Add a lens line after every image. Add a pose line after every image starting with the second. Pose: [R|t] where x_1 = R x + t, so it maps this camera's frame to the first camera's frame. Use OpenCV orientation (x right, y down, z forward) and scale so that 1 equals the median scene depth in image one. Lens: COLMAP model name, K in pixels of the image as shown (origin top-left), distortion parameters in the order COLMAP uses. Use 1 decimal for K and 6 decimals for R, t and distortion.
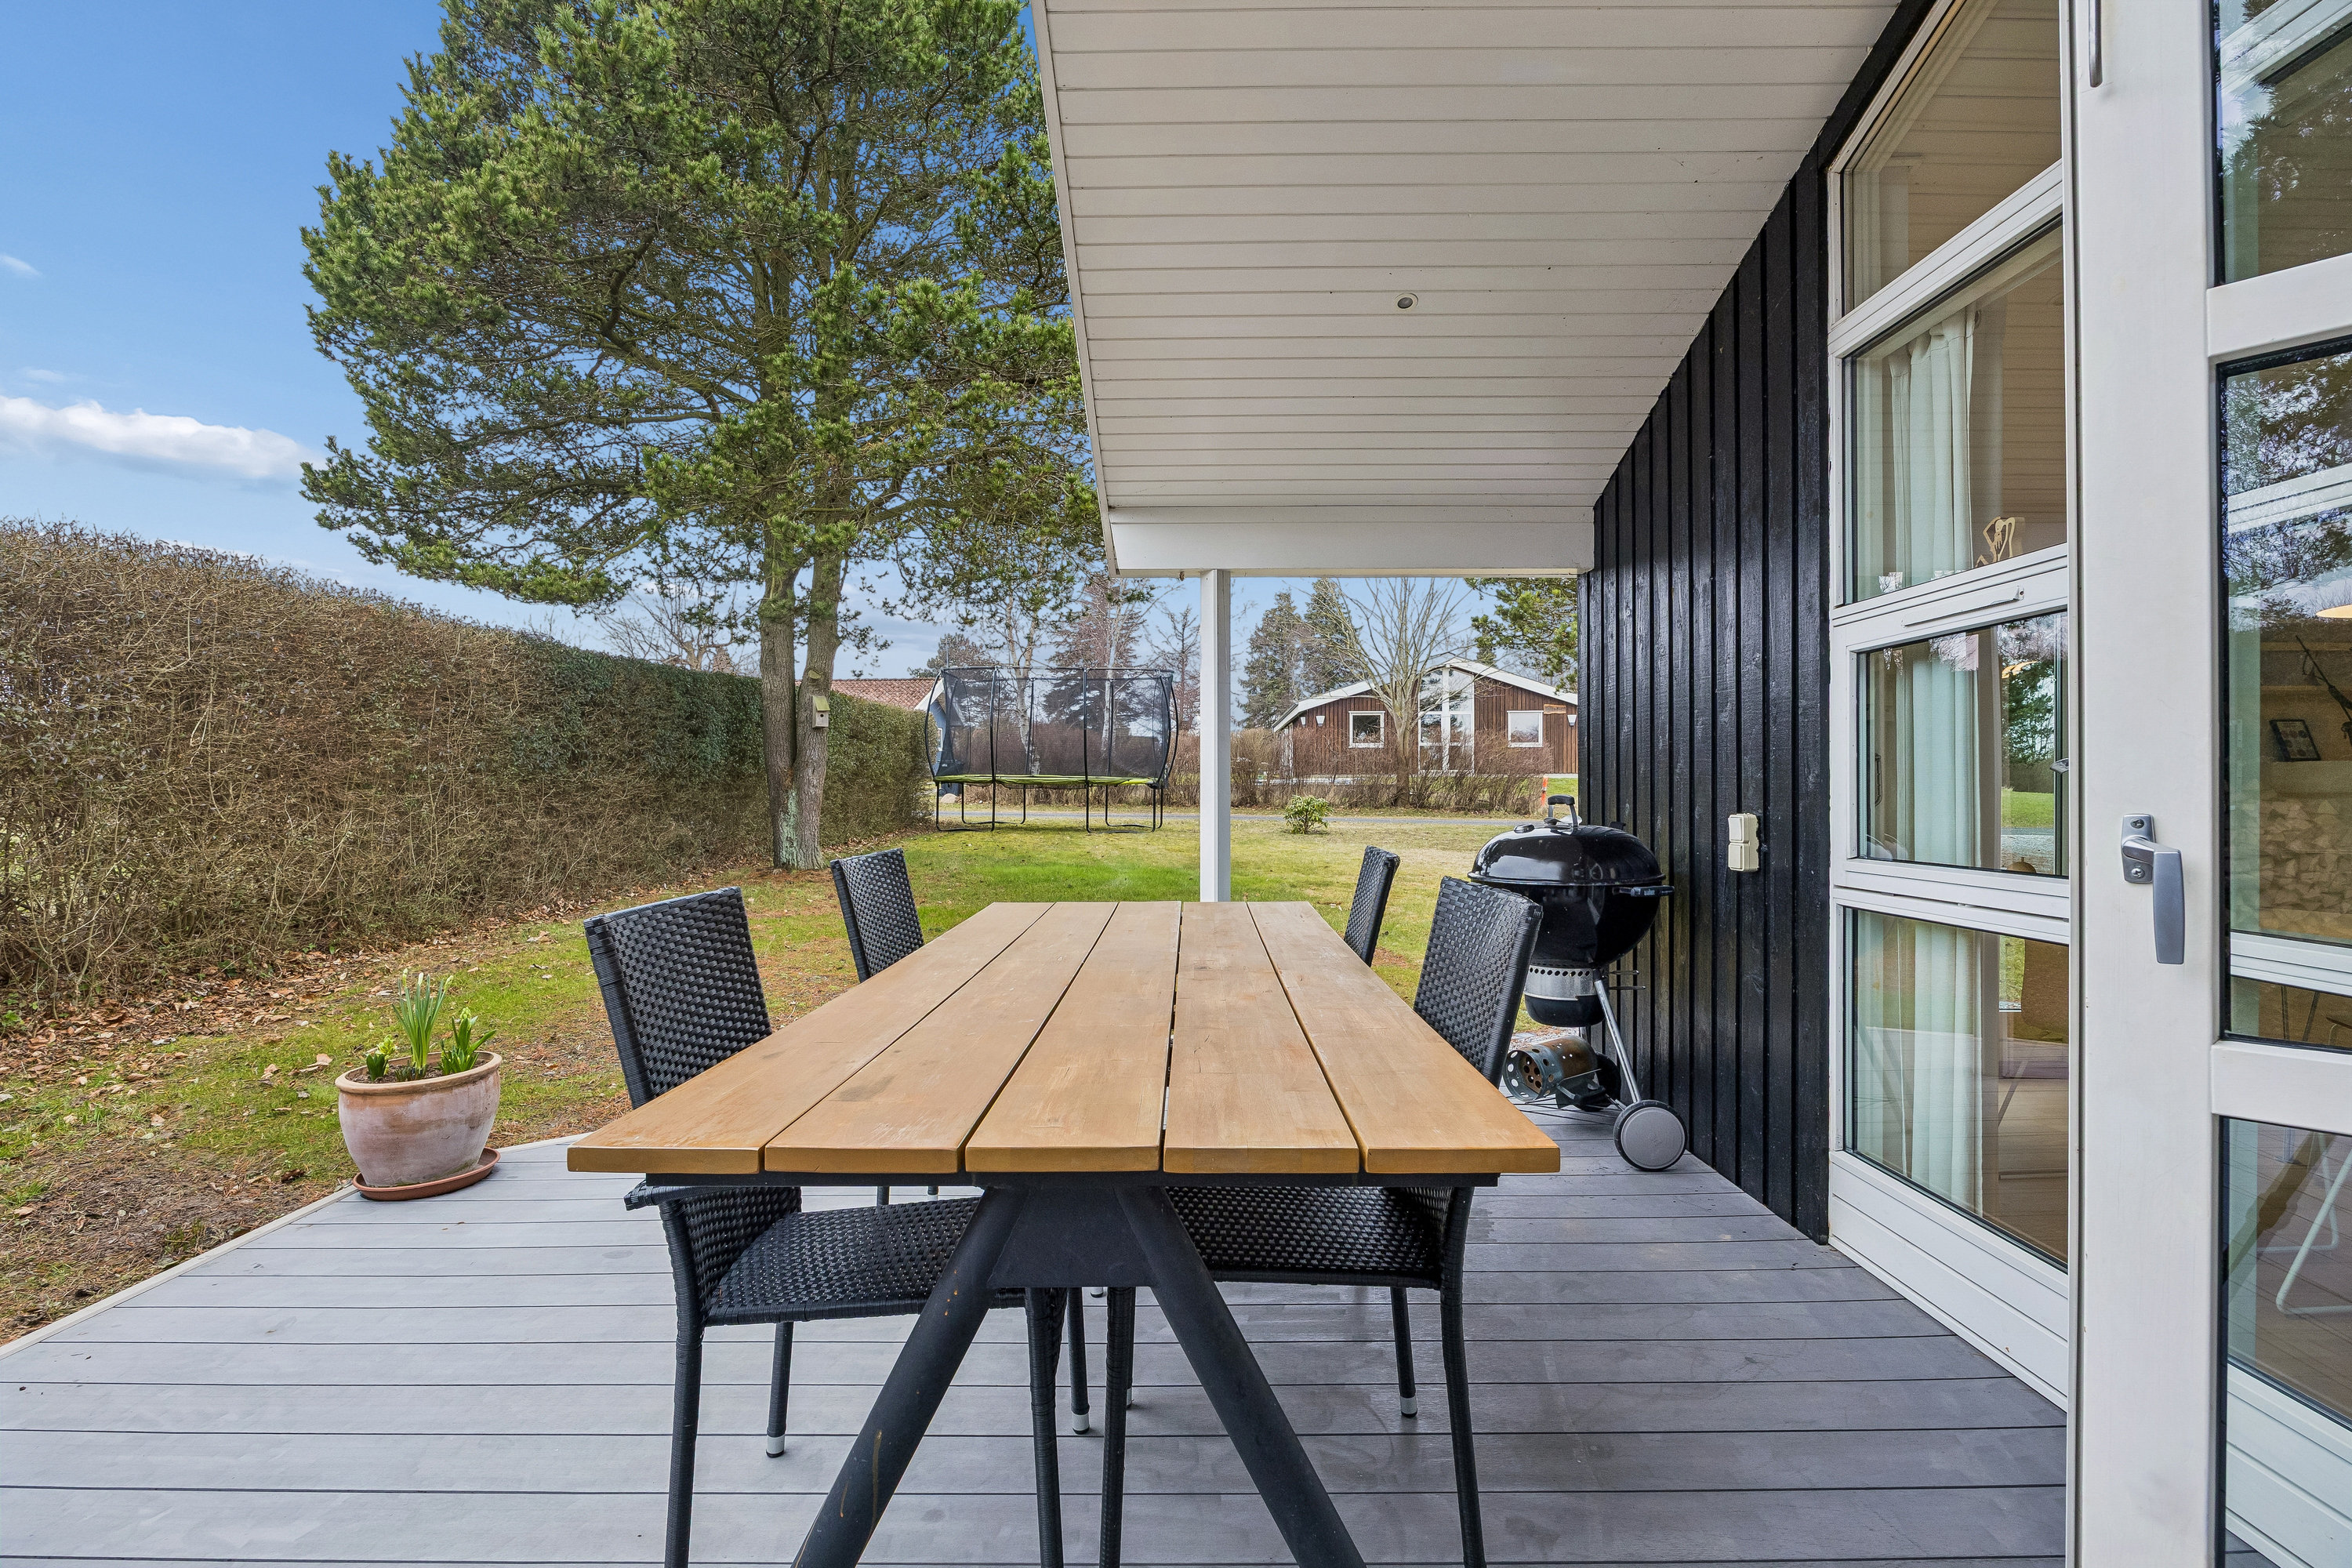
lens RADIAL K [[1077.8, 0, 1176.0], [0, 1077.8, 784.0], [0, 0, 1]] dist [-0.001647, -0.000158]
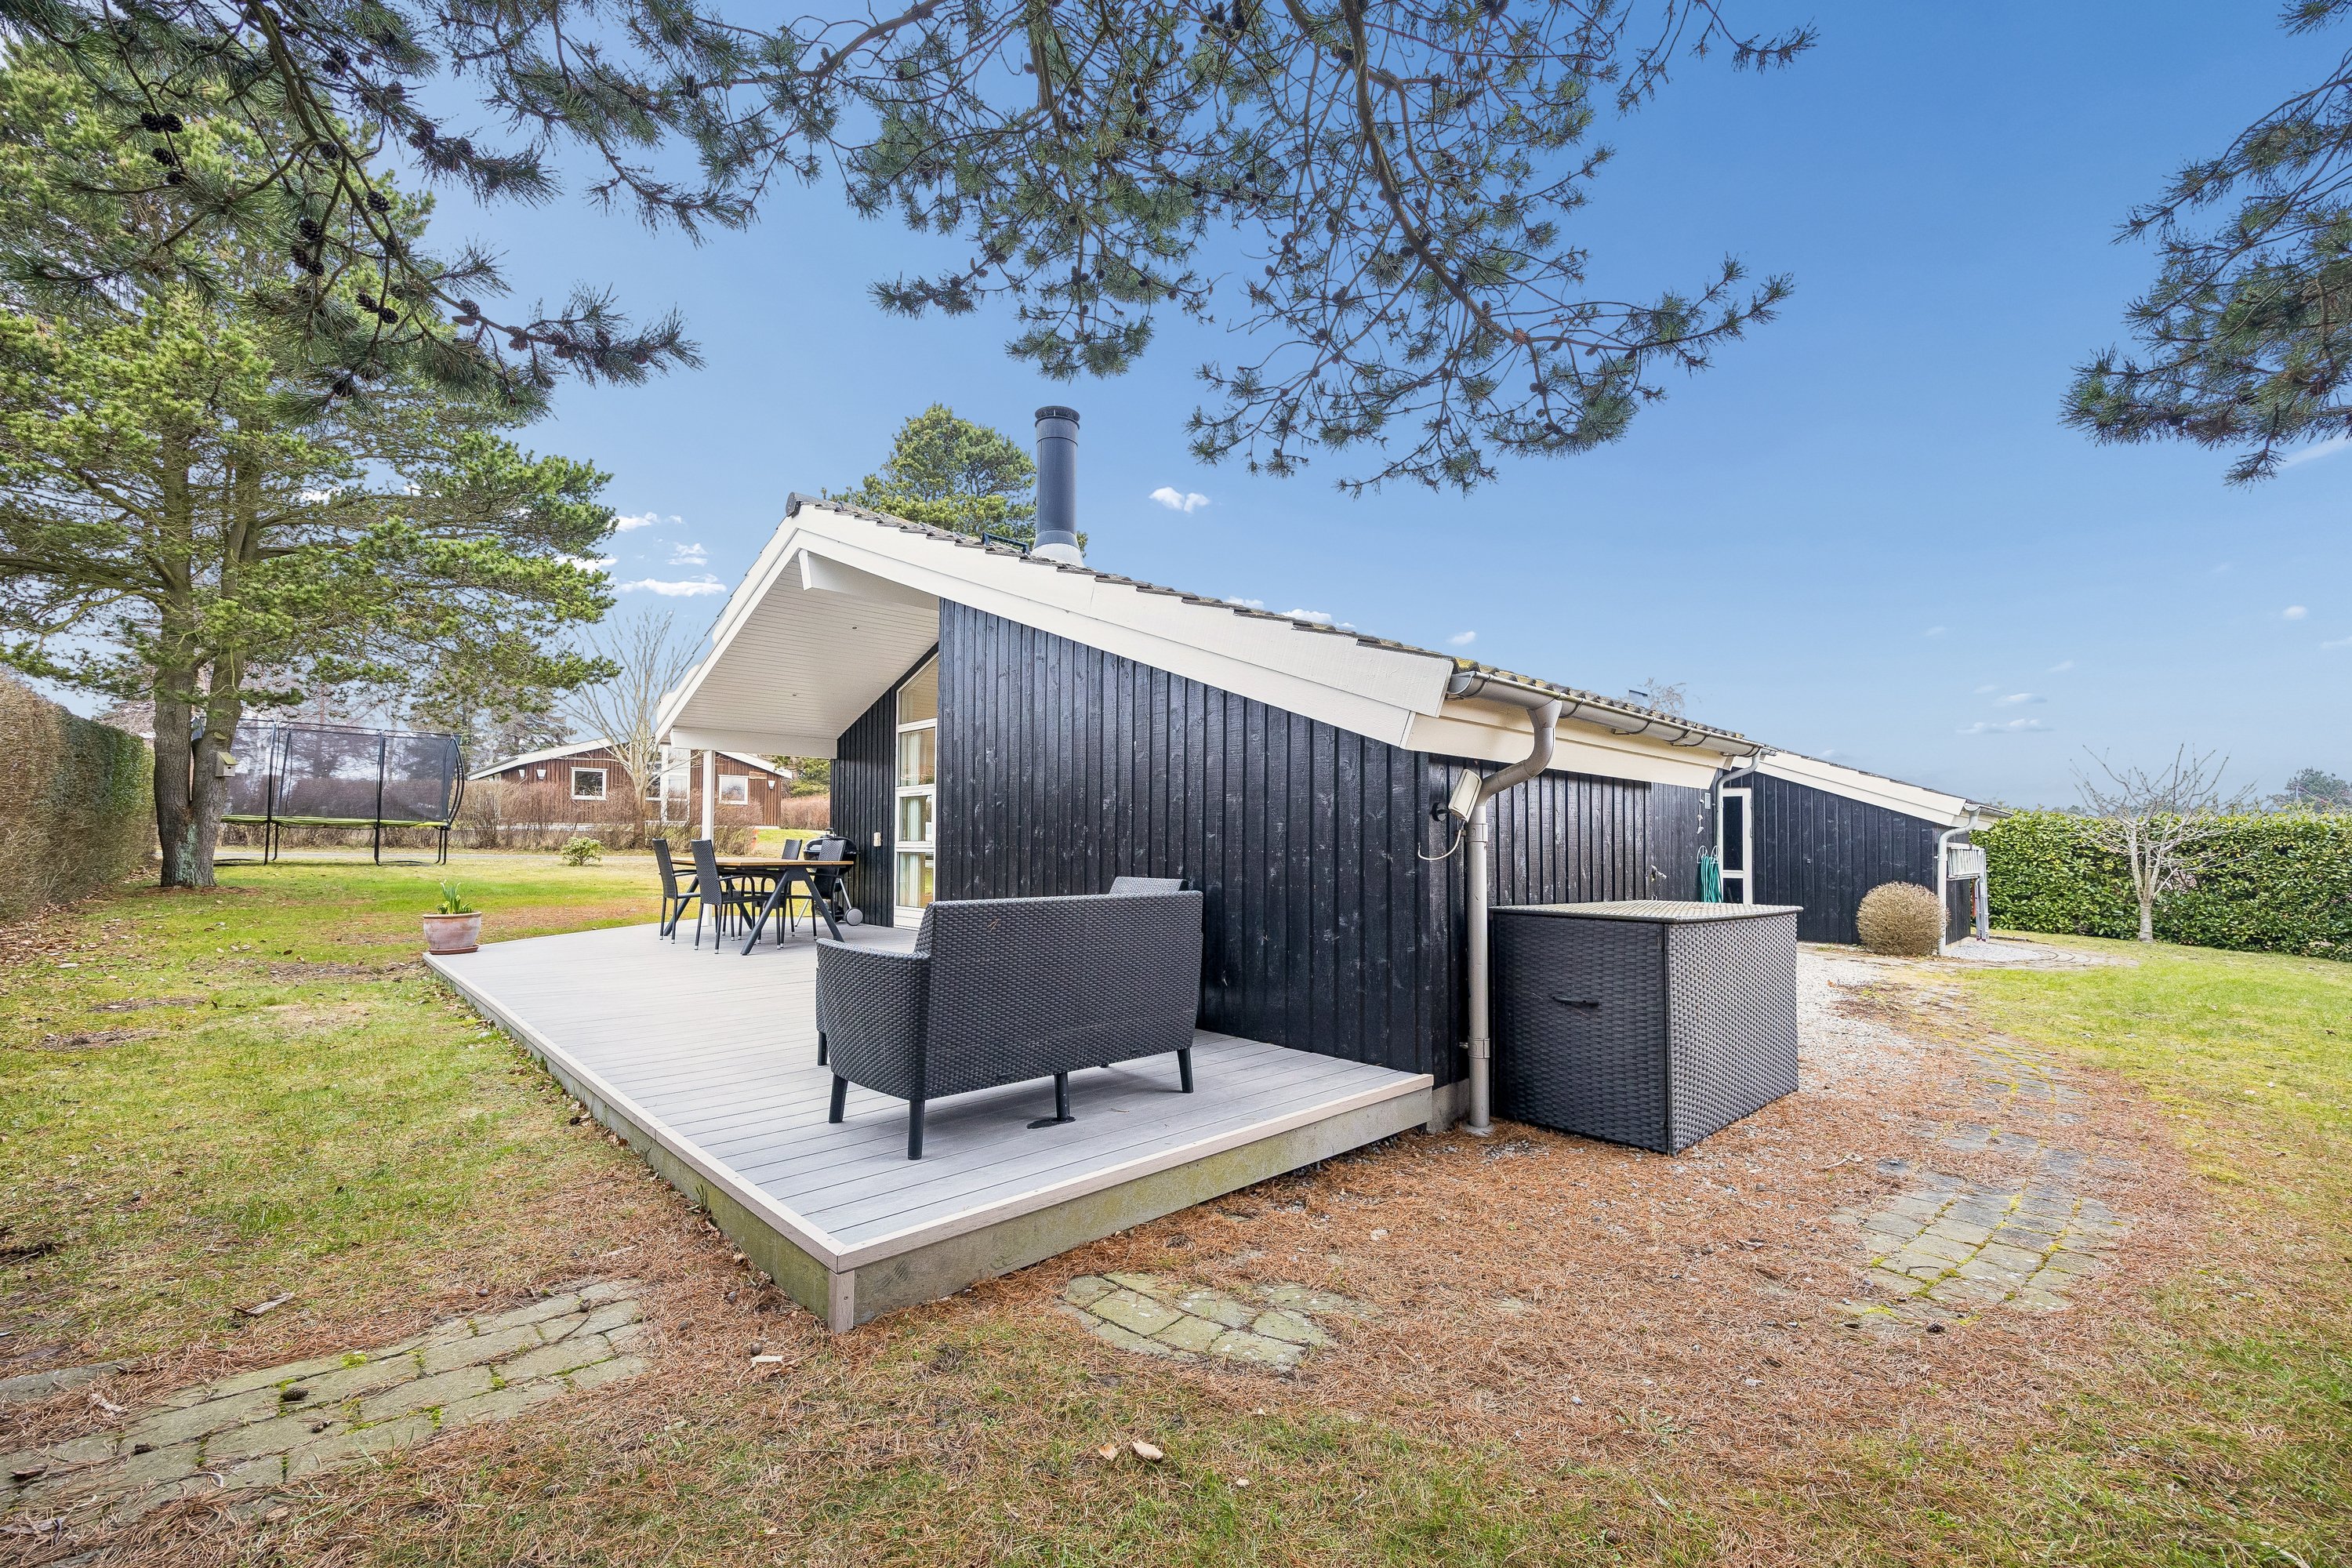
lens RADIAL K [[930.2, 0, 1184.6], [0, 930.2, 834.7], [0, 0, 1]] dist [0.000953, 0.000024]
pose [[0.707582, 0.013287, 0.706506, -0.180265], [-0.011520, 0.999907, -0.007268, 0.007562], [-0.706538, -0.002996, 0.707669, -0.365954]]
